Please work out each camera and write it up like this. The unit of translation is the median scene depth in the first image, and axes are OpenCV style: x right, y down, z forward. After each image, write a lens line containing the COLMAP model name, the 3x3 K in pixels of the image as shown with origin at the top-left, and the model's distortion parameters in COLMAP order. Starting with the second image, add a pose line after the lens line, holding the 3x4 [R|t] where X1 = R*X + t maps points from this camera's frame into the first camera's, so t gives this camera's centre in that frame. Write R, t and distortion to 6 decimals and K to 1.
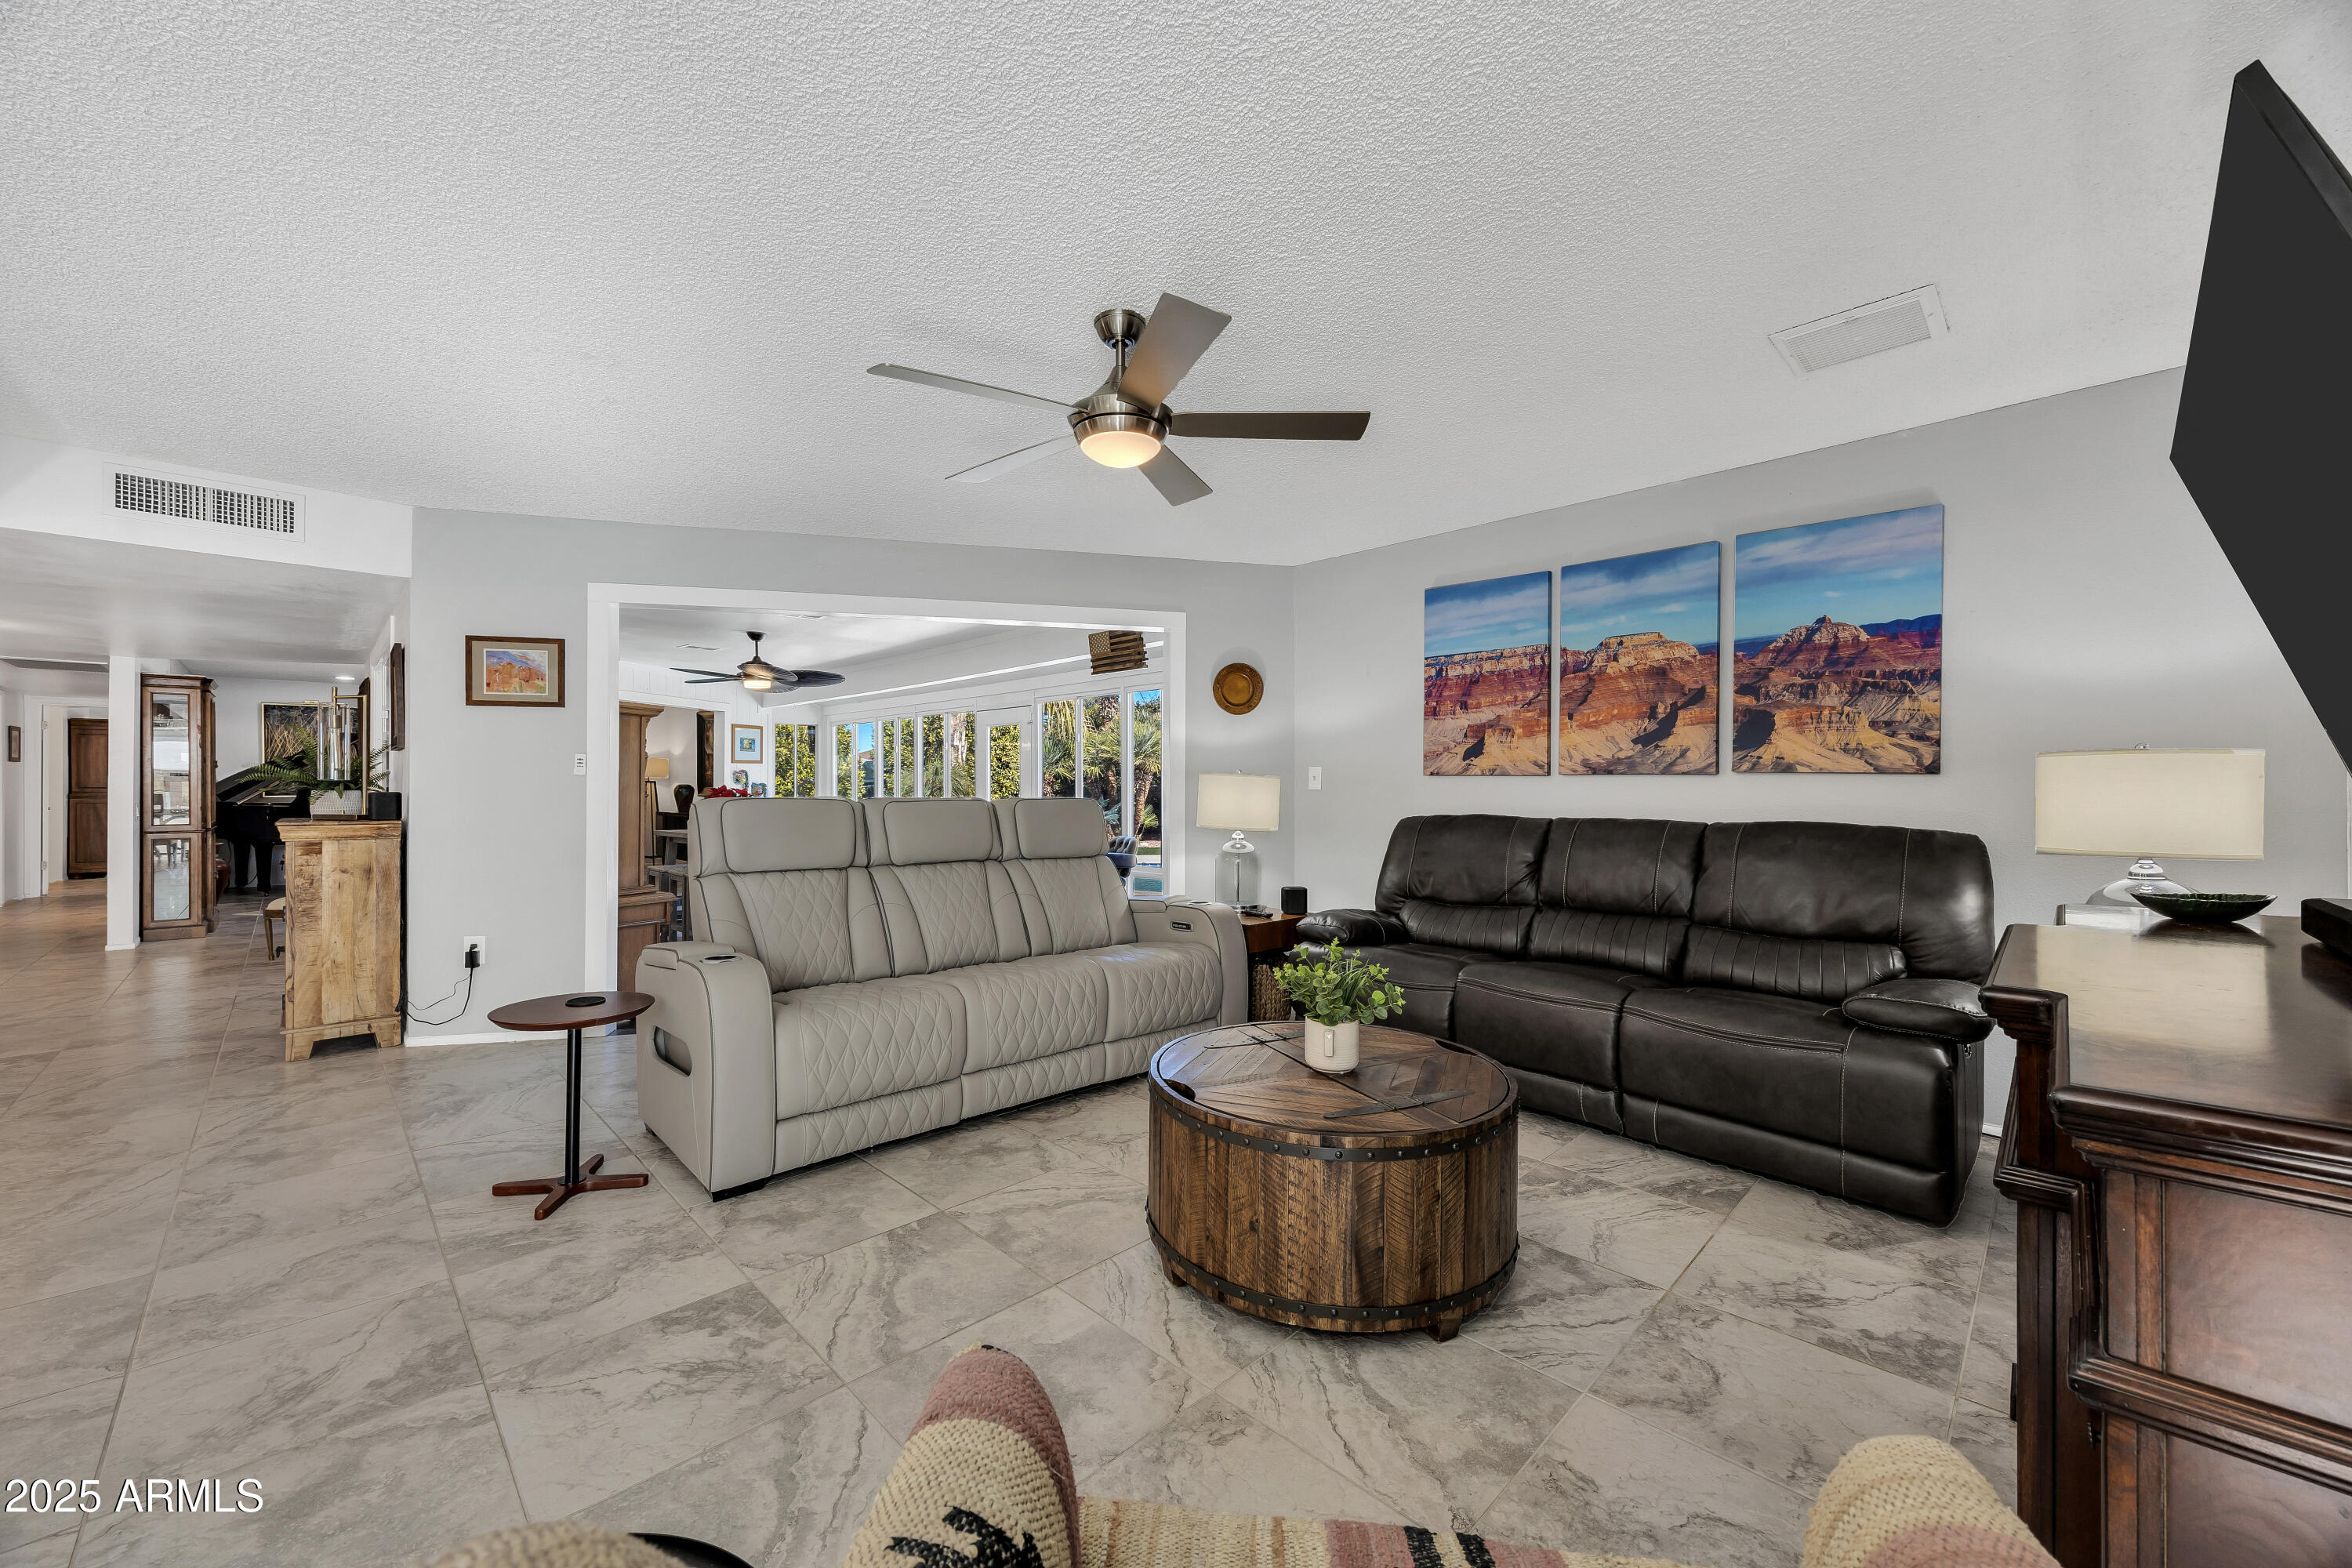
lens RADIAL K [[896.1, 0, 1167.1], [0, 896.1, 795.1], [0, 0, 1]] dist [-0.002927, -0.000327]
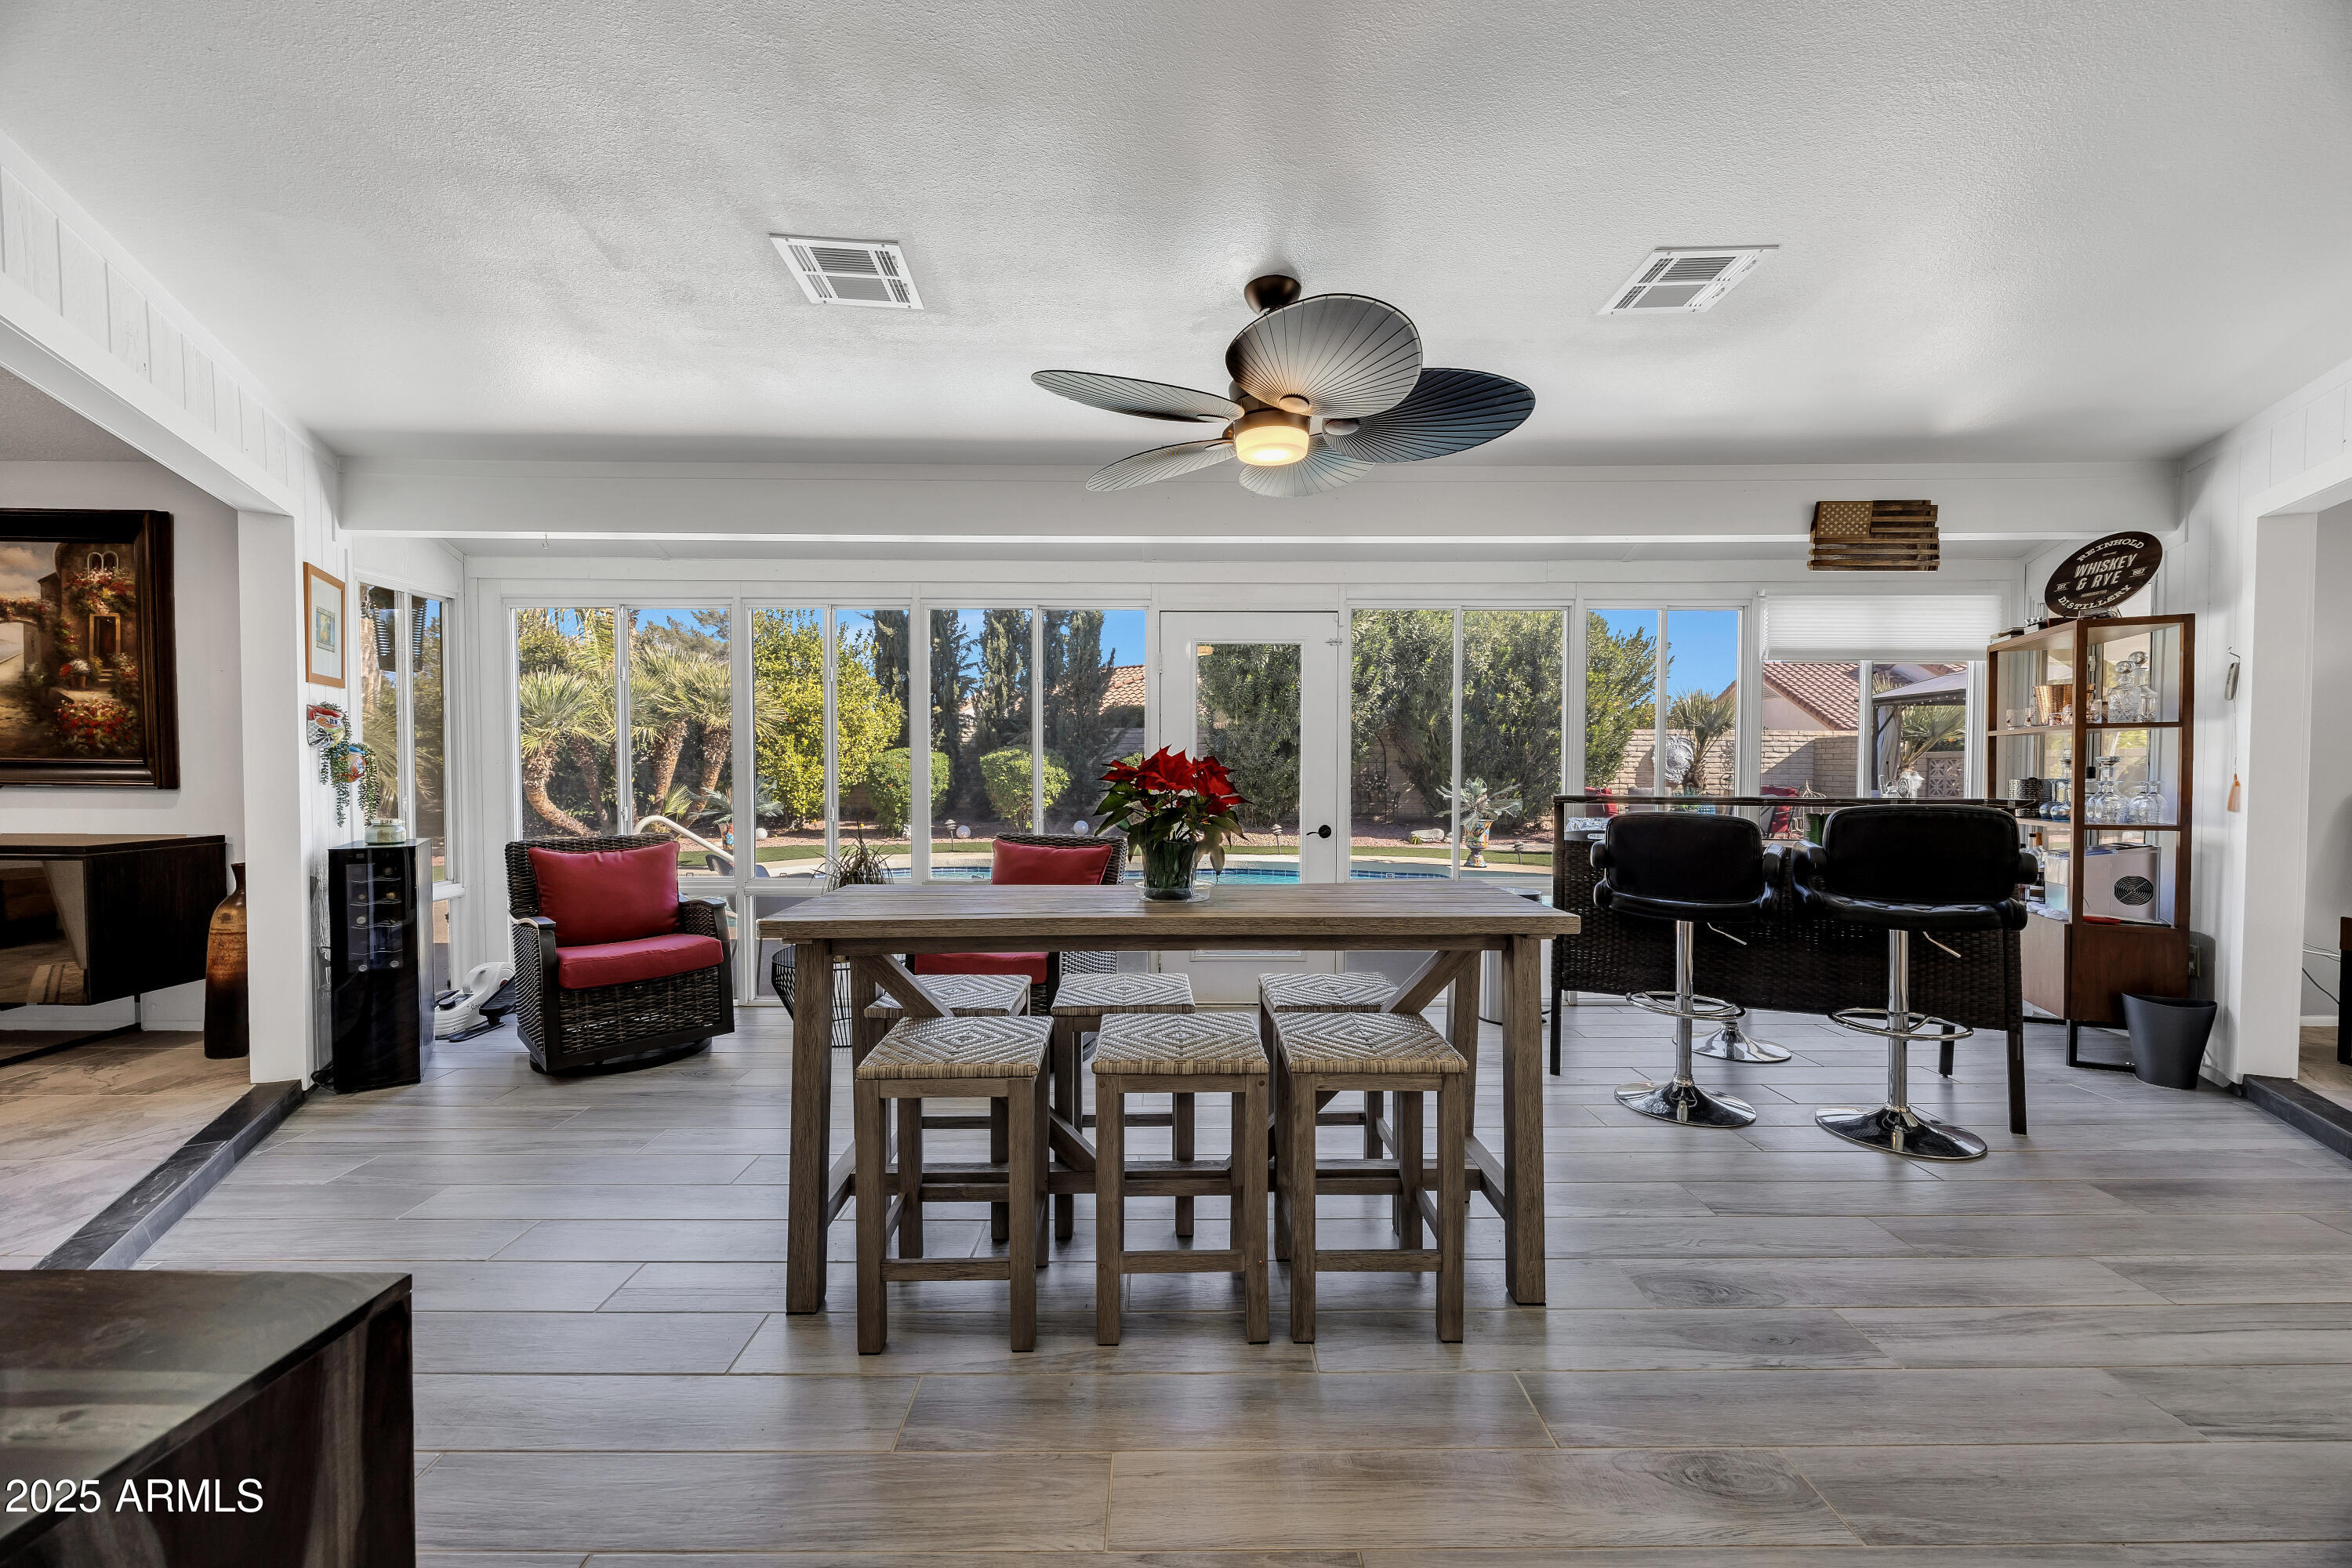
lens RADIAL K [[876.1, 0, 1167.7], [0, 876.1, 789.4], [0, 0, 1]] dist [-0.000521, -0.000036]
pose [[0.690655, -0.022924, 0.722821, -1.299624], [0.005831, 0.999641, 0.026132, -0.006415], [-0.723161, -0.013834, 0.690541, 1.443940]]
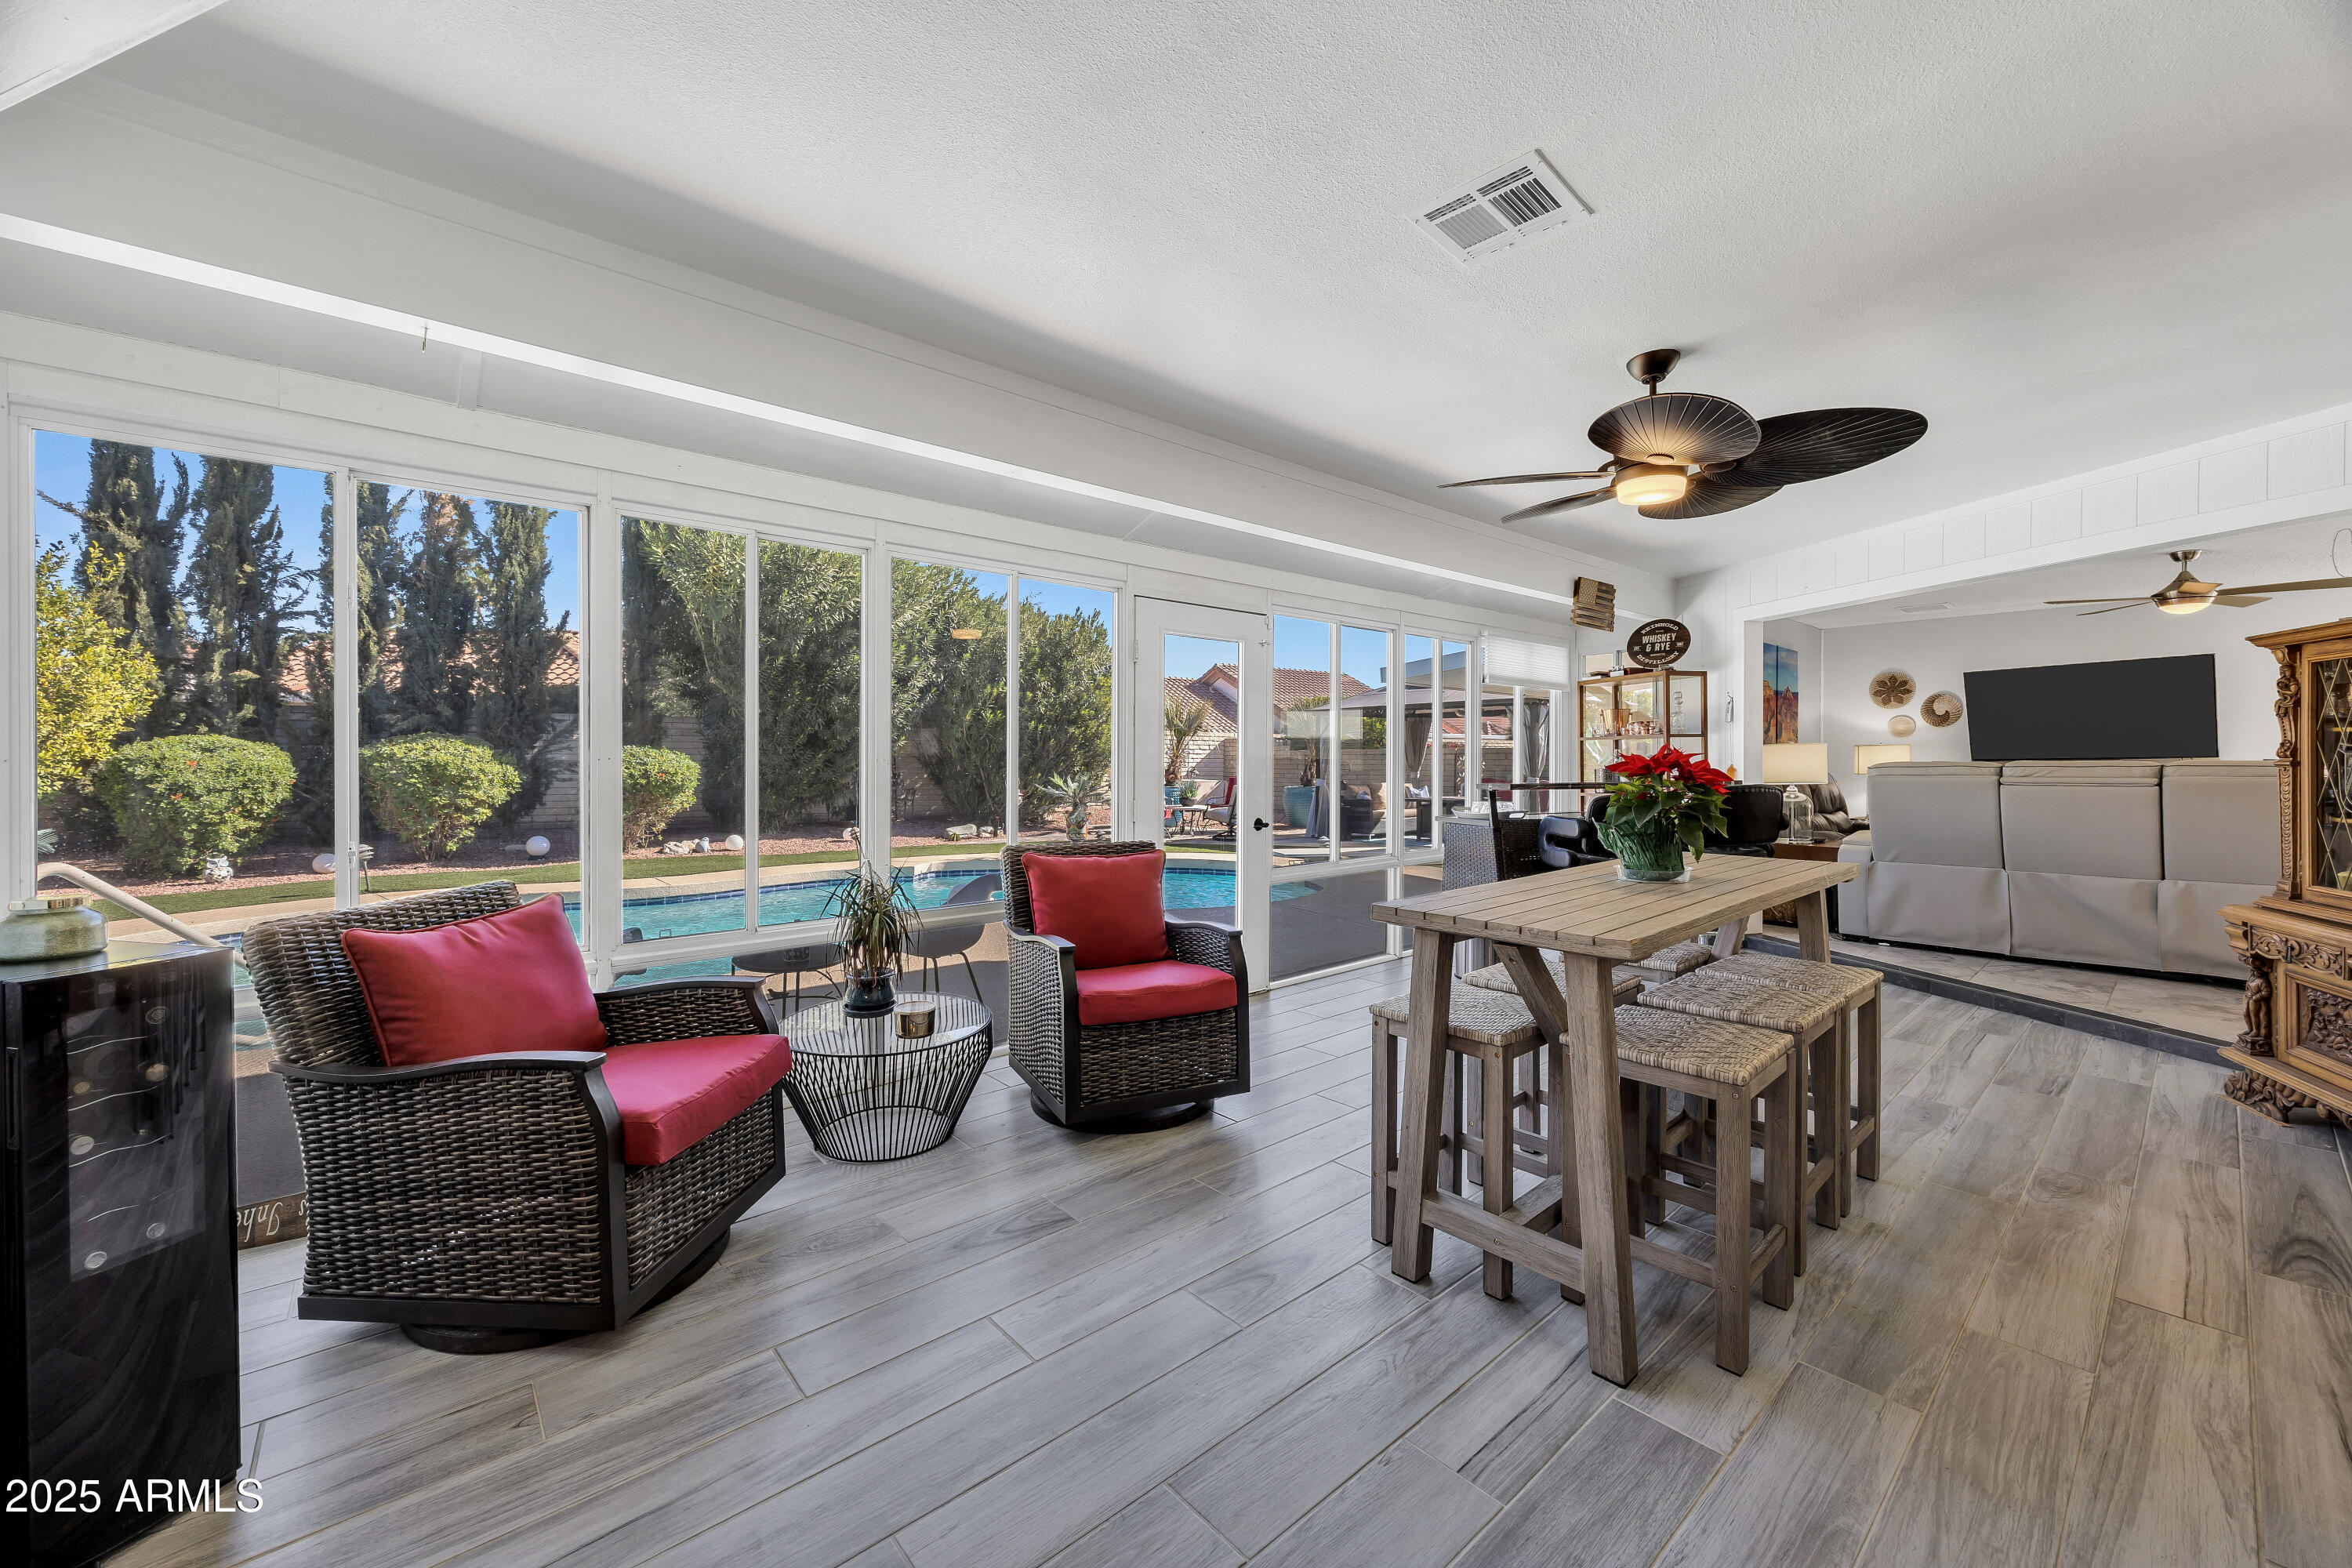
lens RADIAL K [[898.2, 0, 1167.3], [0, 898.2, 767.0], [0, 0, 1]] dist [-0.008074, -0.000283]
pose [[0.070053, -0.011392, 0.997478, -1.532142], [0.007468, 0.999913, 0.010896, -0.013214], [-0.997515, 0.006686, 0.070132, 2.072666]]
